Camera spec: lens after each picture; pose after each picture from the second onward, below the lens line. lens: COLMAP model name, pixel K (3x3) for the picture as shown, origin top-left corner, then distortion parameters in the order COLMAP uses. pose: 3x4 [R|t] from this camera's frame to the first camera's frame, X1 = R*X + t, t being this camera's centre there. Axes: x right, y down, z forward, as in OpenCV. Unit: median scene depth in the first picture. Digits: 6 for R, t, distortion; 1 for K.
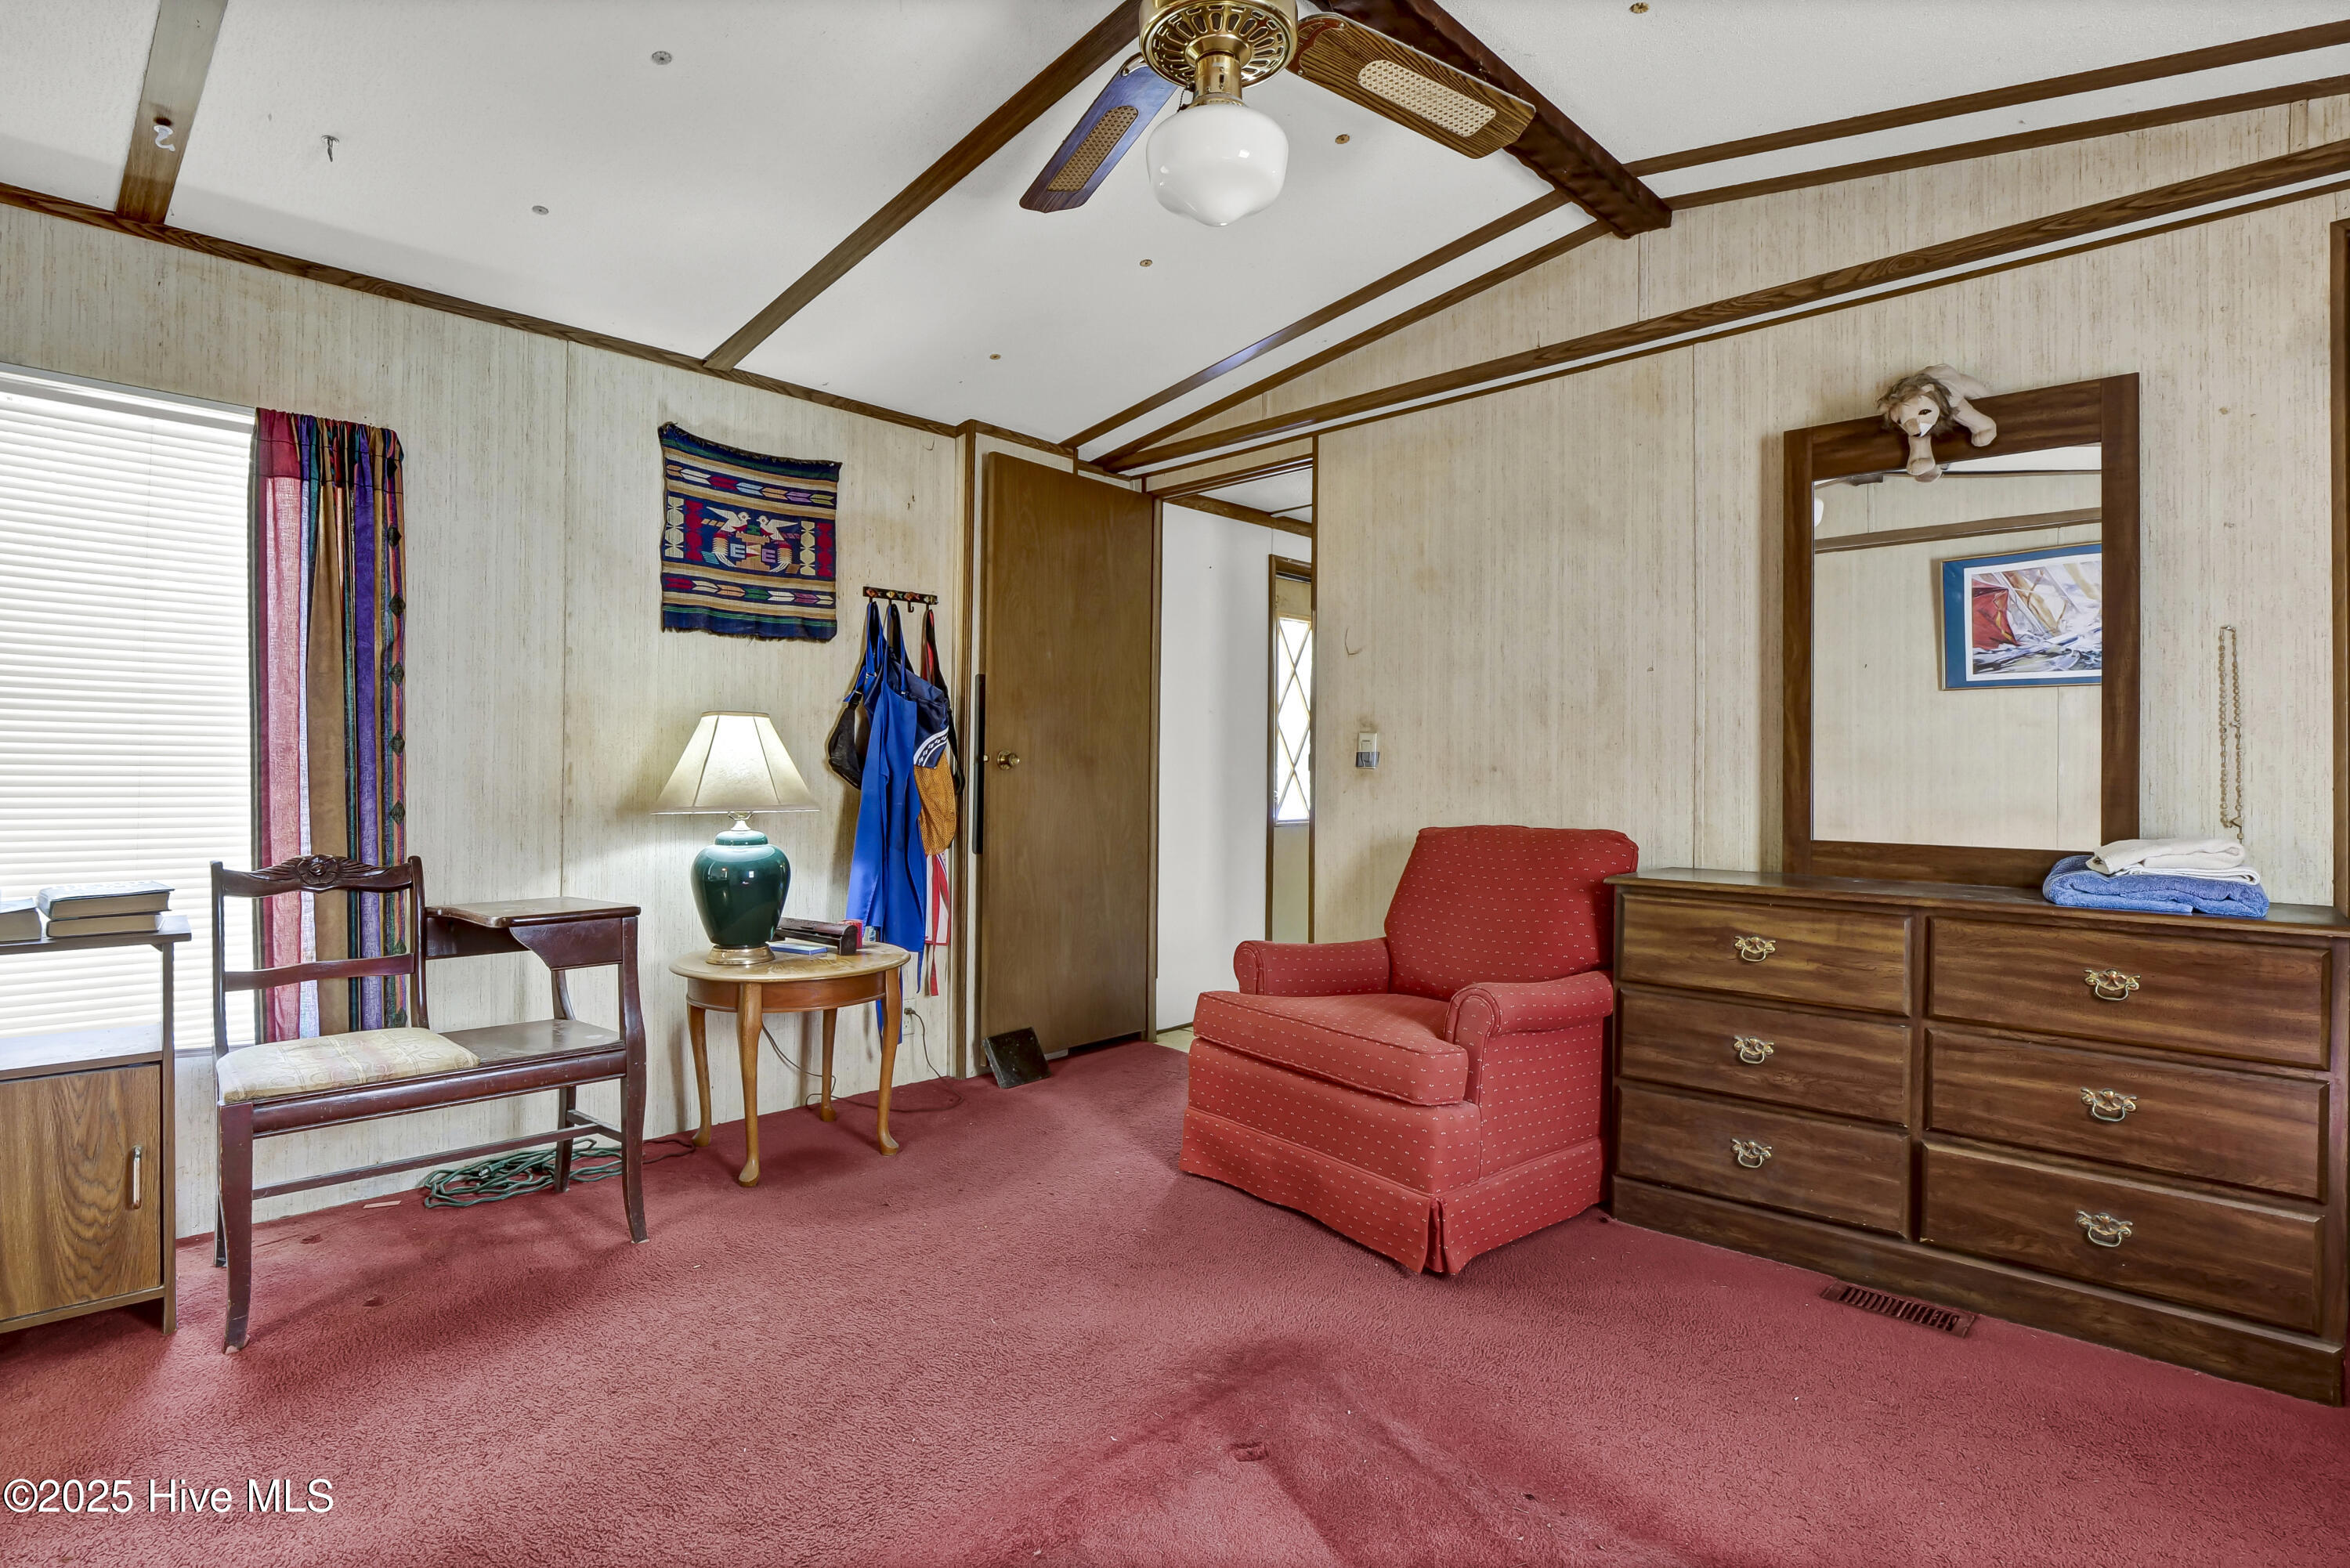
lens RADIAL K [[1170.0, 0, 1170.1], [0, 1170.0, 772.9], [0, 0, 1]] dist [-0.004938, -0.008998]
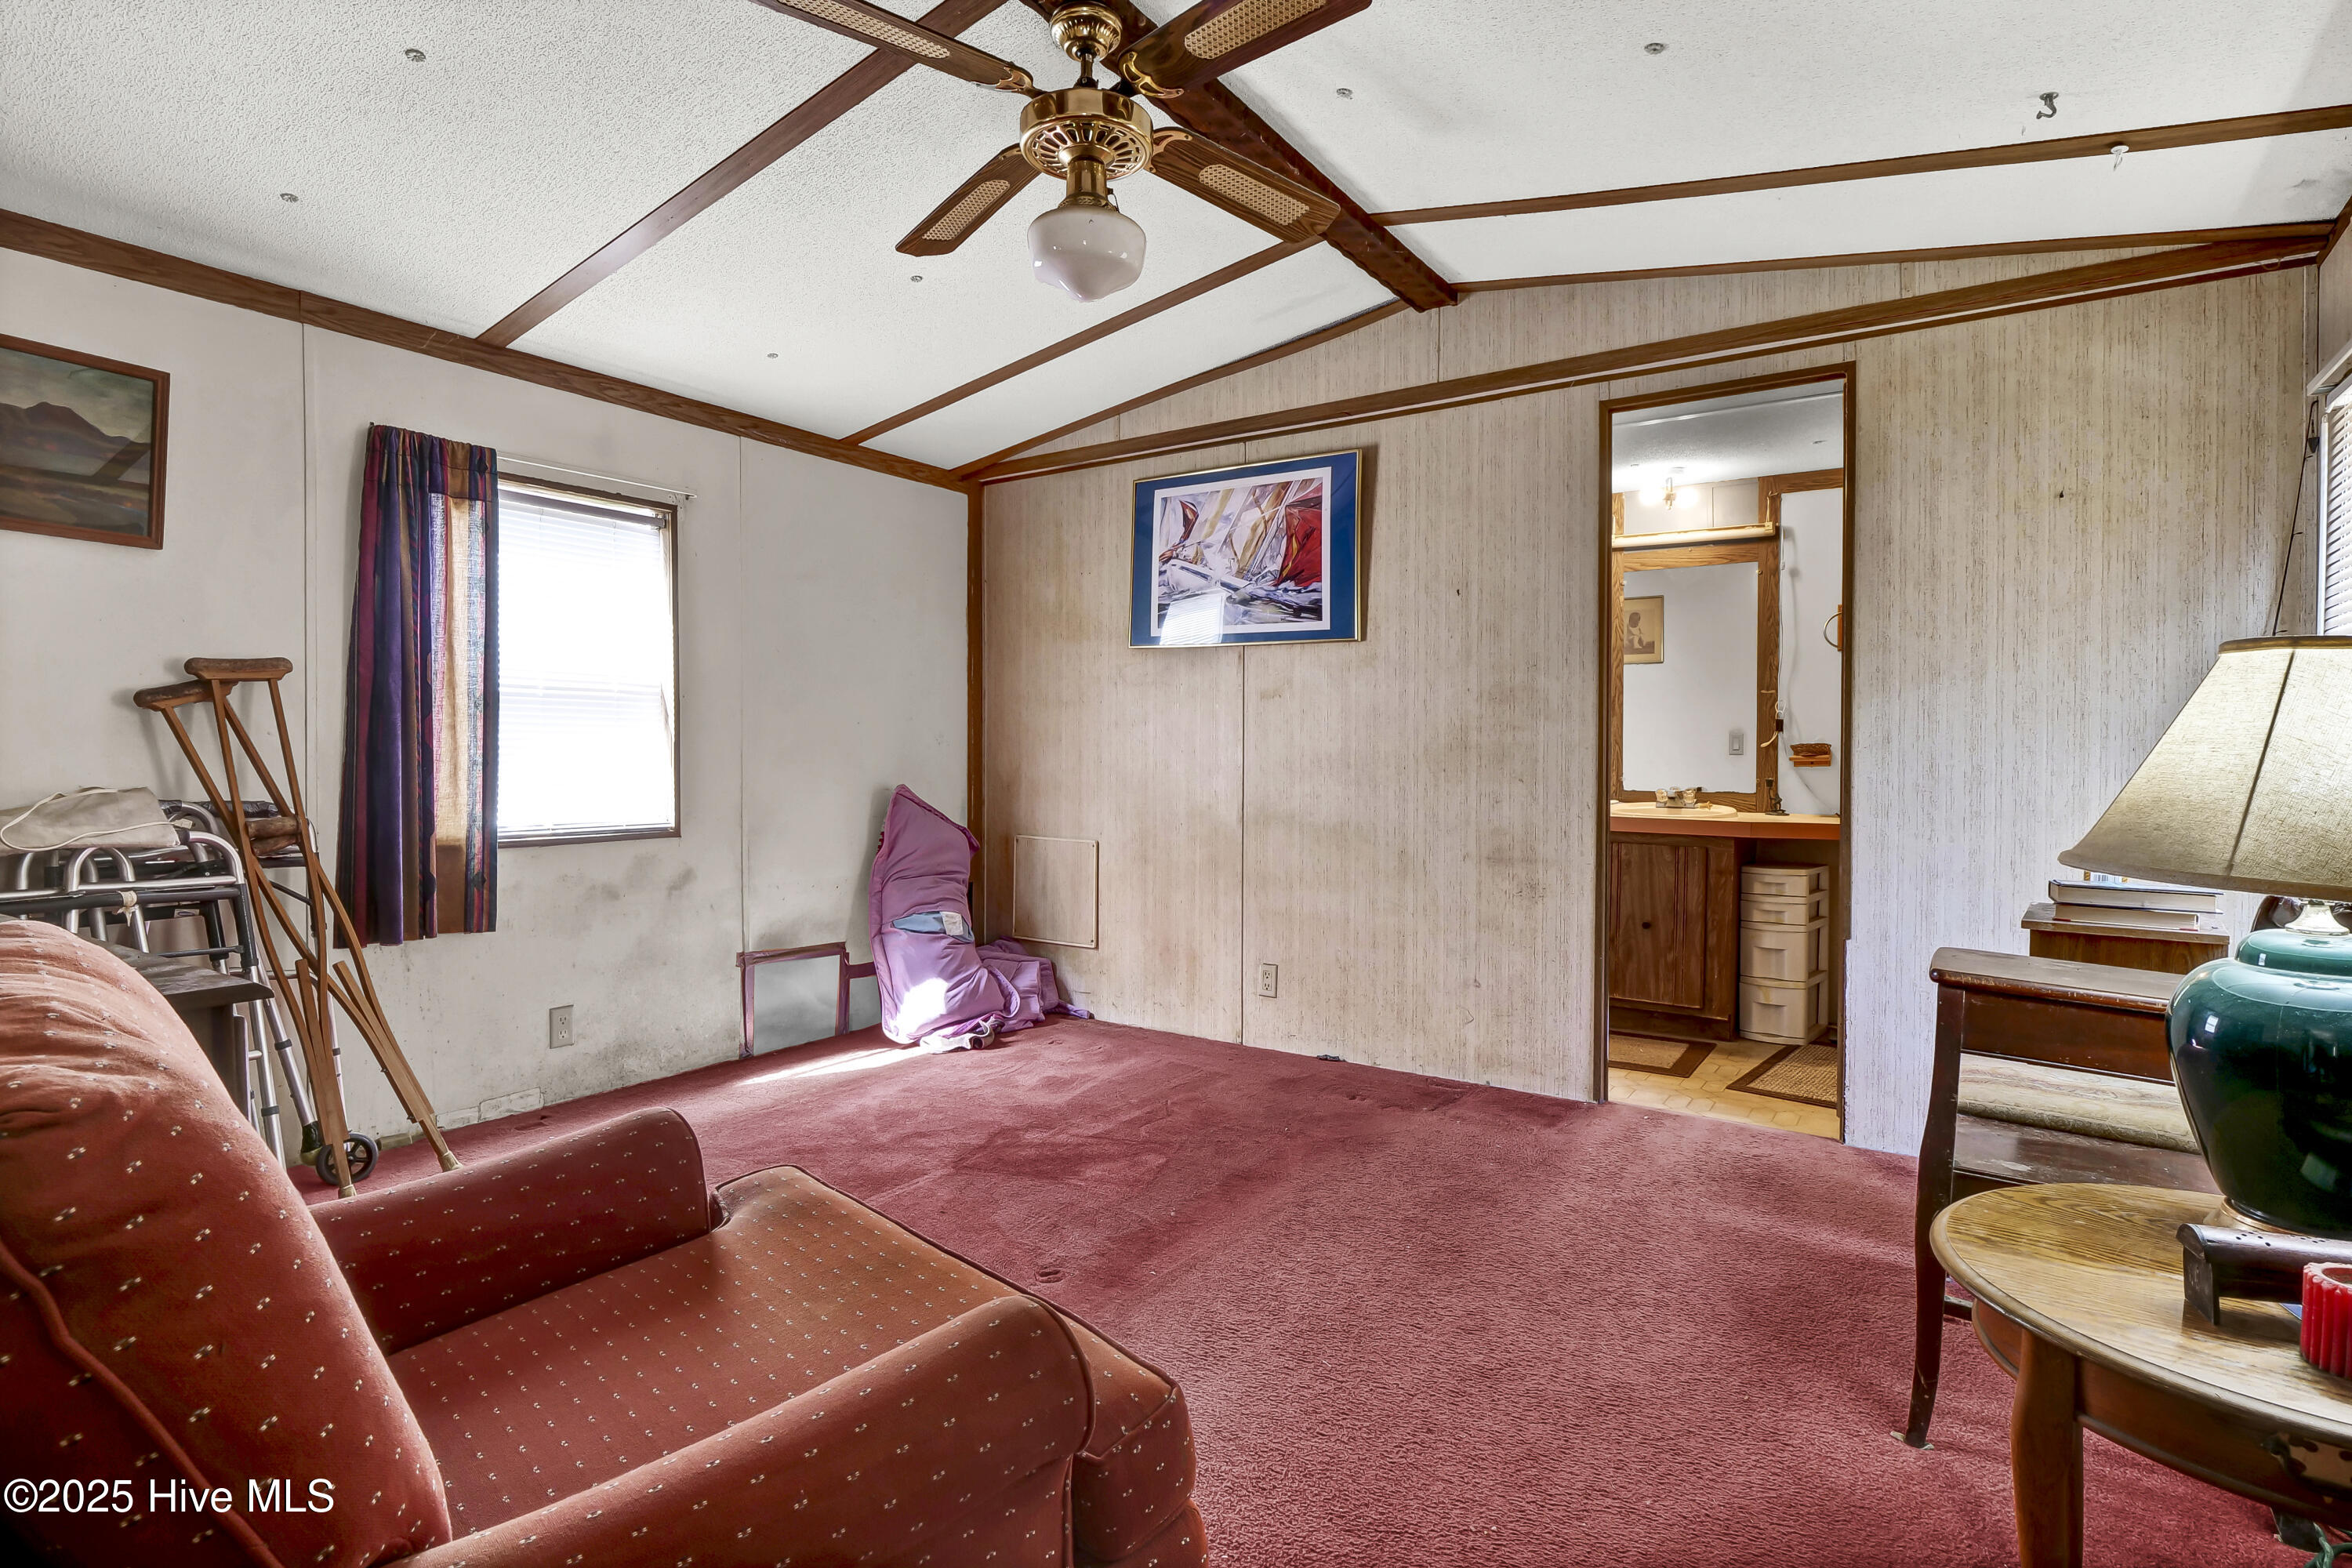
lens RADIAL K [[1171.1, 0, 1171.1], [0, 1171.1, 772.9], [0, 0, 1]] dist [-0.004938, -0.008998]
pose [[-0.985390, -0.009703, -0.170038, 0.075637], [-0.012785, 0.999773, 0.017042, -0.006724], [0.169834, 0.018967, -0.985290, 1.244229]]
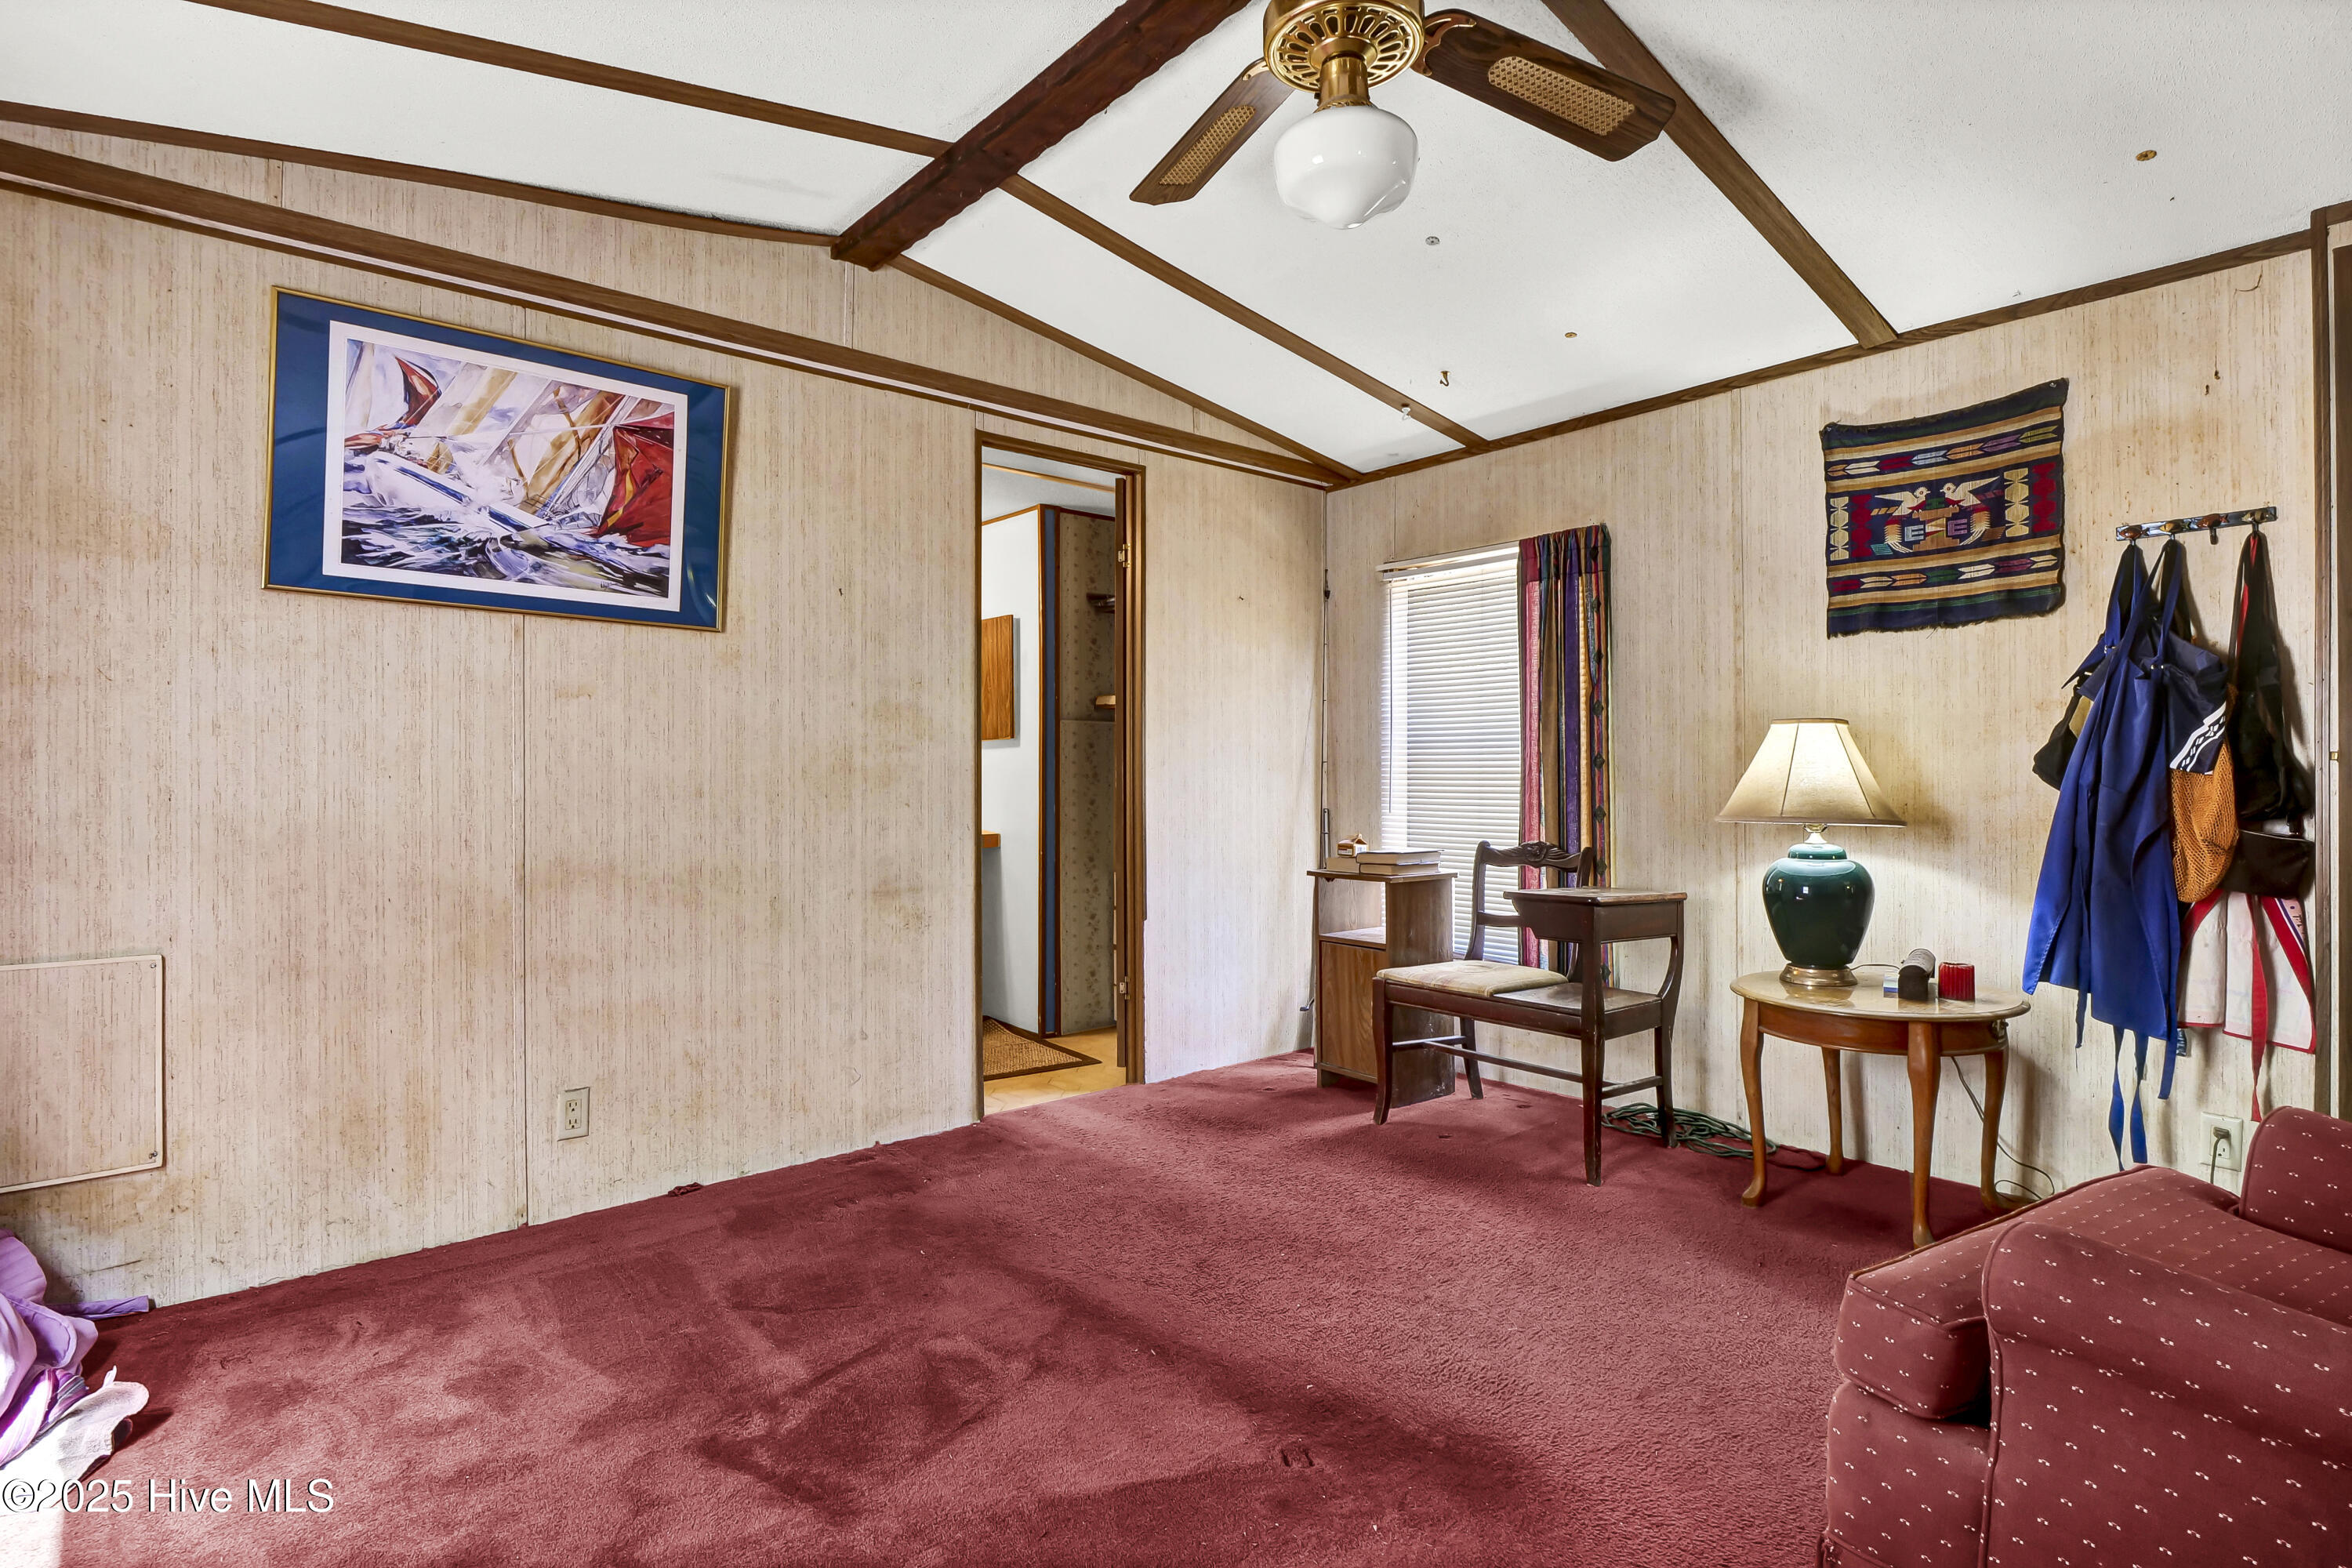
lens RADIAL K [[1171.1, 0, 1171.1], [0, 1171.1, 772.9], [0, 0, 1]] dist [-0.004938, -0.008998]
pose [[-0.084836, -0.011128, -0.996333, 0.576908], [0.005053, 0.999920, -0.011599, 0.000186], [0.996382, -0.006019, -0.084773, 0.523421]]
